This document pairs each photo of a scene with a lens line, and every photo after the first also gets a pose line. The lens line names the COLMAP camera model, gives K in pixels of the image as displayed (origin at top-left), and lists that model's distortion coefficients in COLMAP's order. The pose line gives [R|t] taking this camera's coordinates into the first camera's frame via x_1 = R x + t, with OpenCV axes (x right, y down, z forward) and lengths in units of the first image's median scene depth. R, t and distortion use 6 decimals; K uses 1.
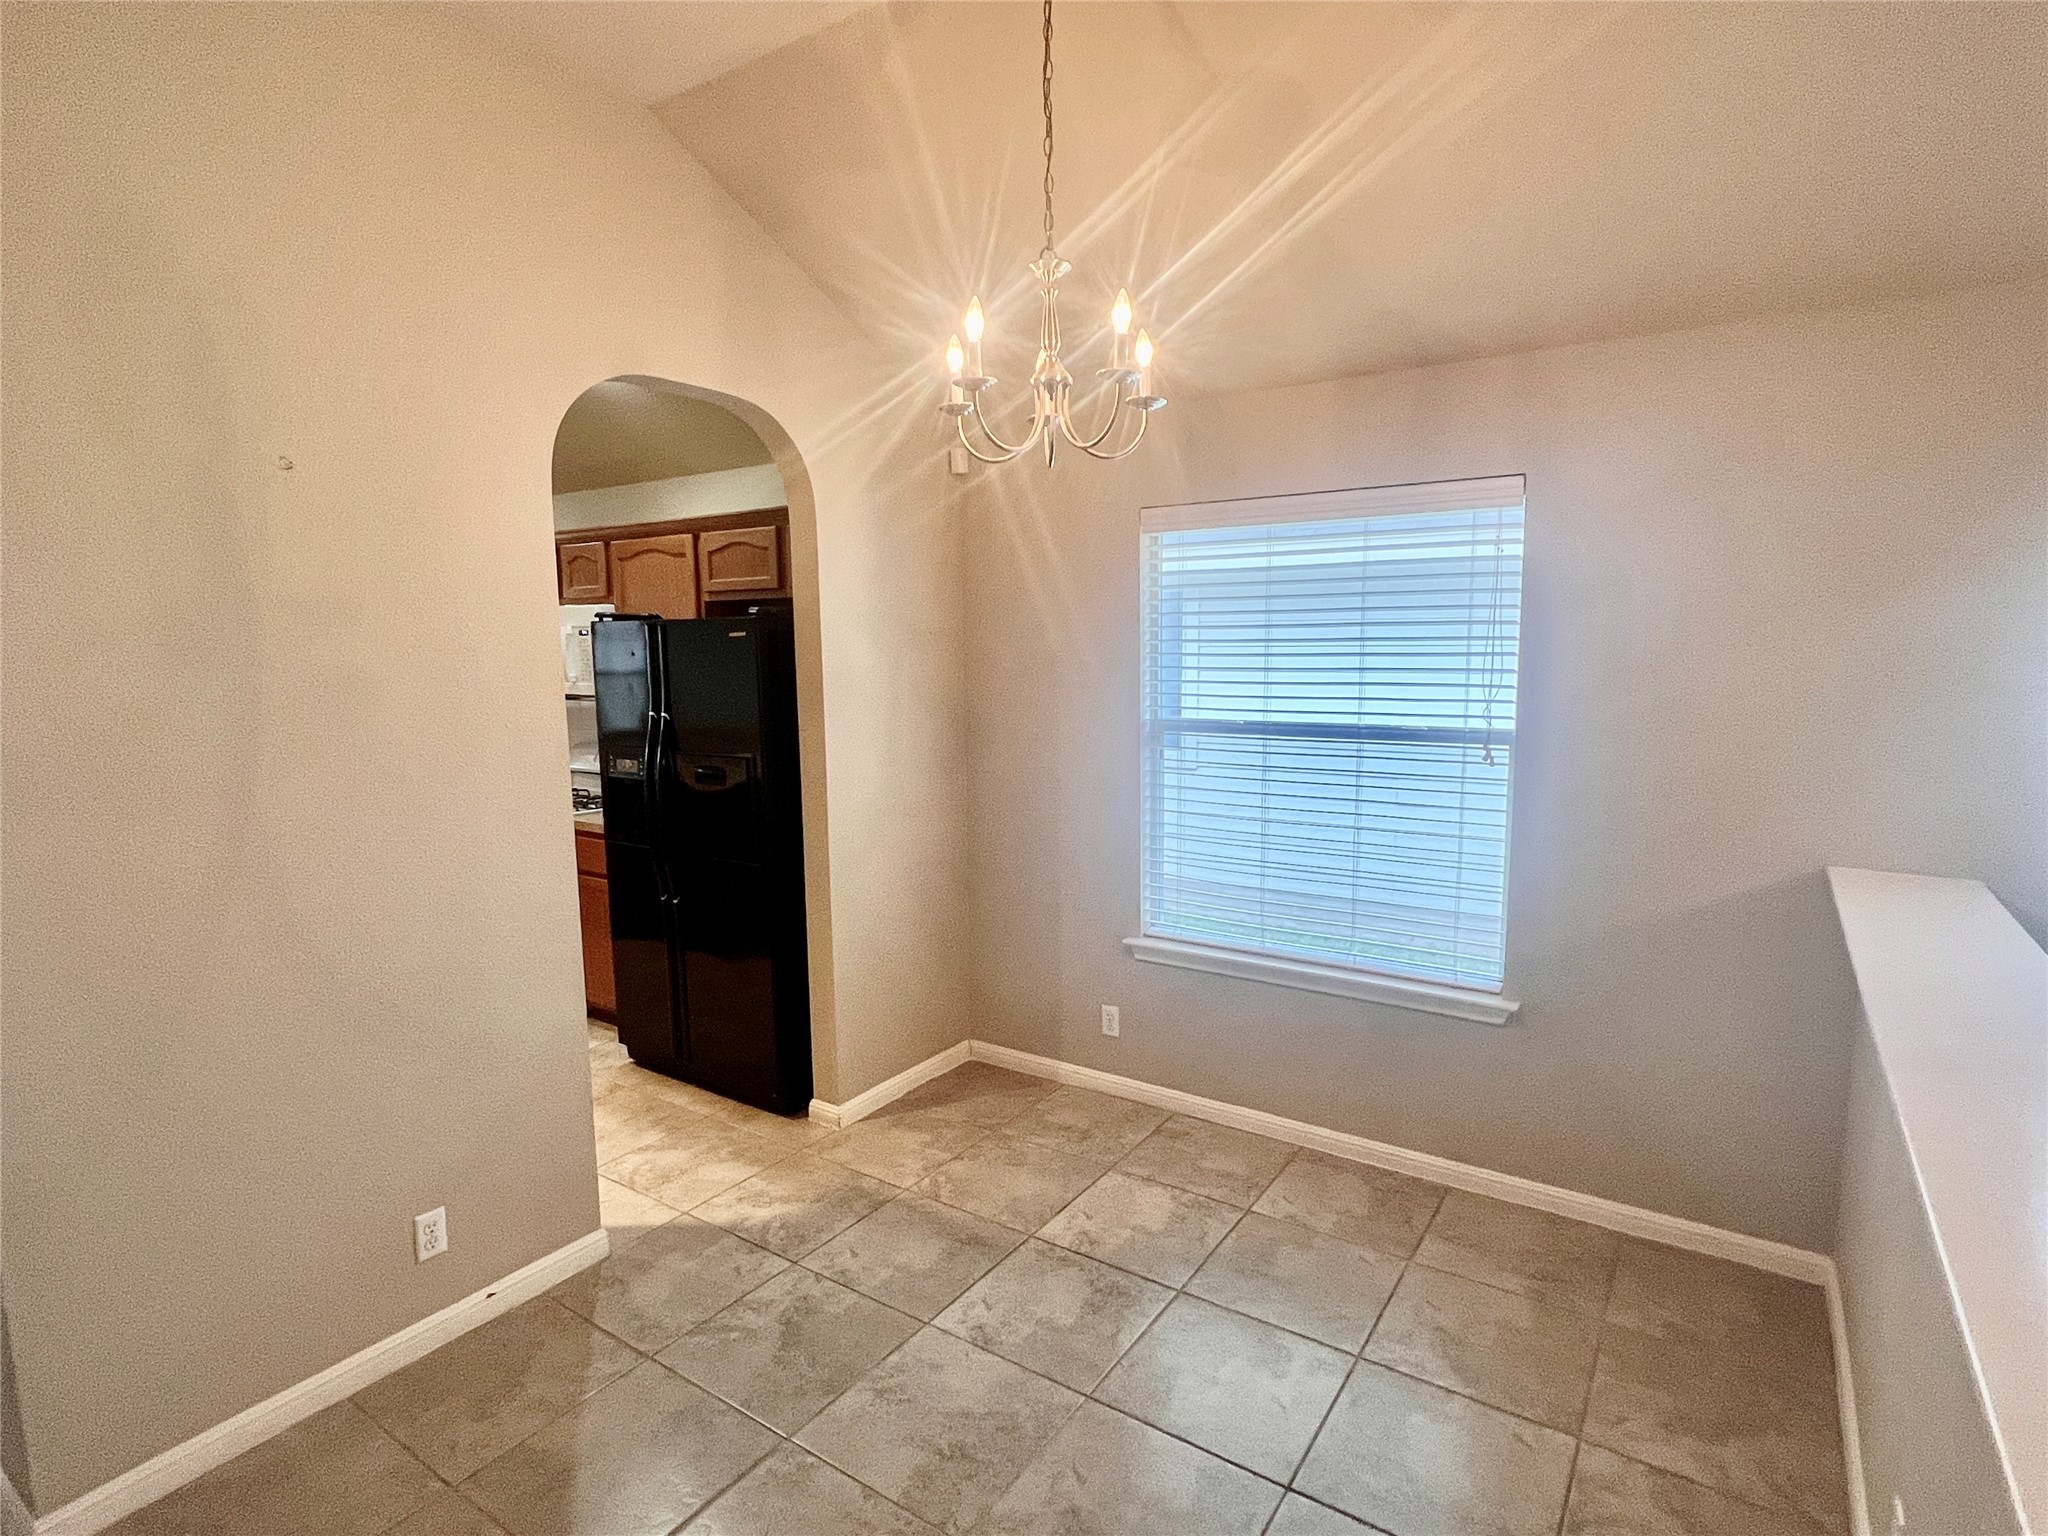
lens RADIAL K [[1056.8, 0, 1027.2], [0, 1056.8, 770.1], [0, 0, 1]] dist [-0.003785, 0.000498]
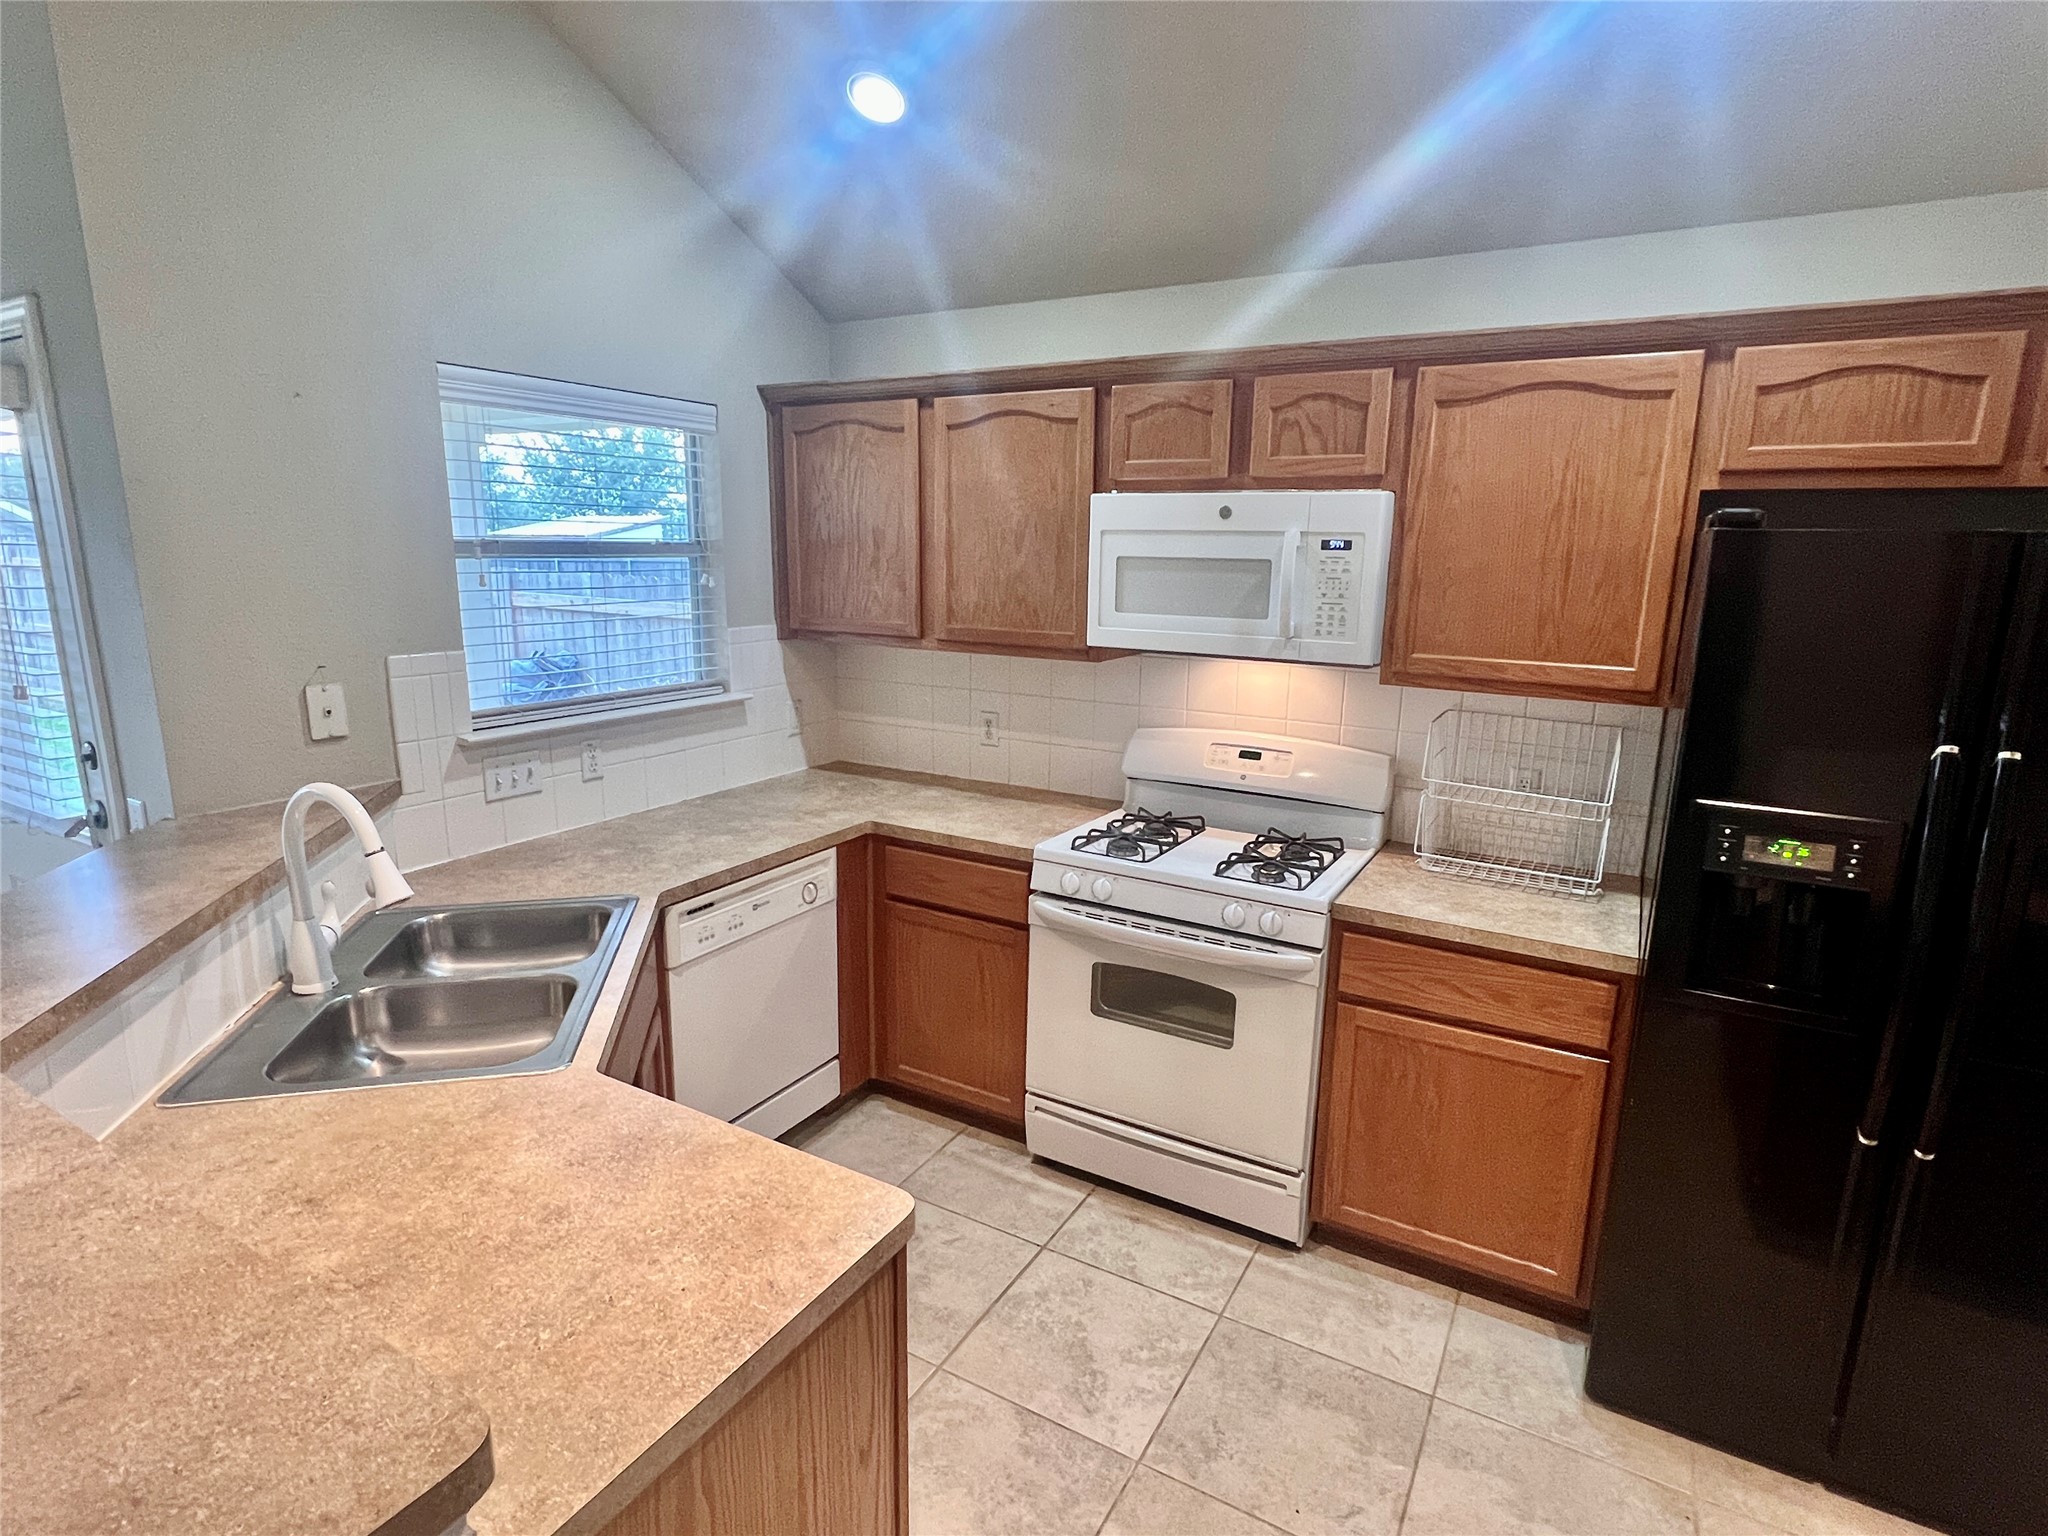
lens RADIAL K [[1056.8, 0, 1027.2], [0, 1056.8, 770.1], [0, 0, 1]] dist [-0.003785, 0.000498]
pose [[0.996993, 0.009085, 0.076957, -0.665020], [-0.015829, 0.996040, 0.087485, -0.066710], [-0.075857, -0.088440, 0.993189, 0.517124]]
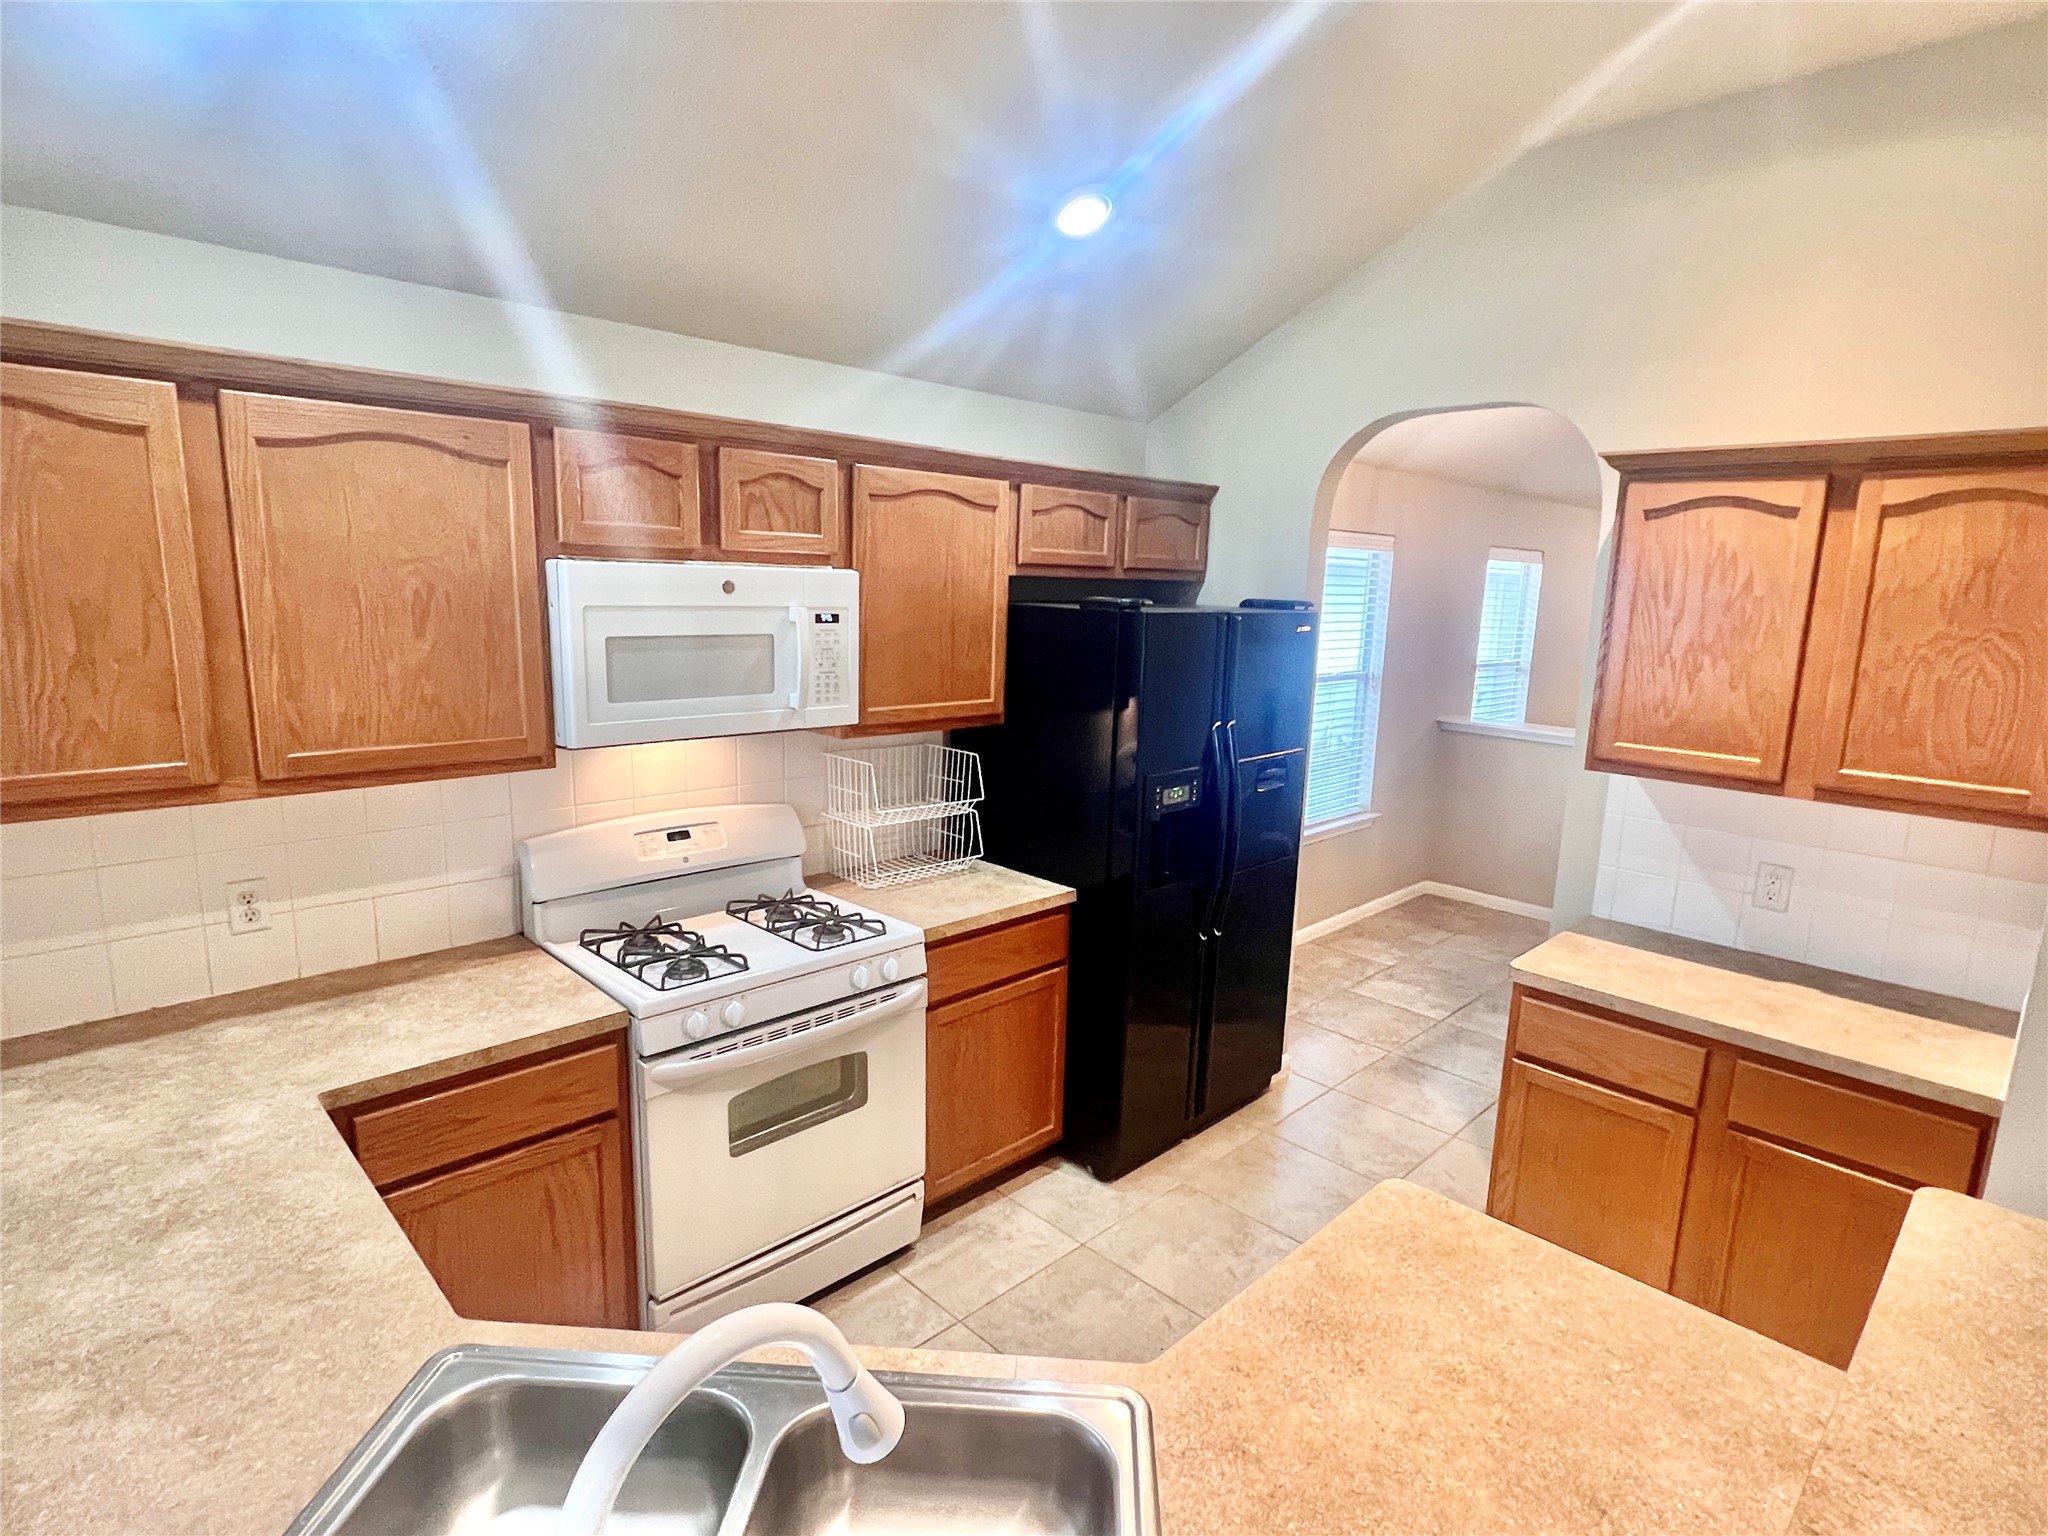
lens RADIAL K [[1056.8, 0, 1027.2], [0, 1056.8, 770.1], [0, 0, 1]] dist [-0.003785, 0.000498]
pose [[0.194005, -0.160680, 0.967752, -1.044515], [0.090320, 0.985230, 0.145476, -0.132669], [-0.976834, 0.059184, 0.205653, 0.847306]]
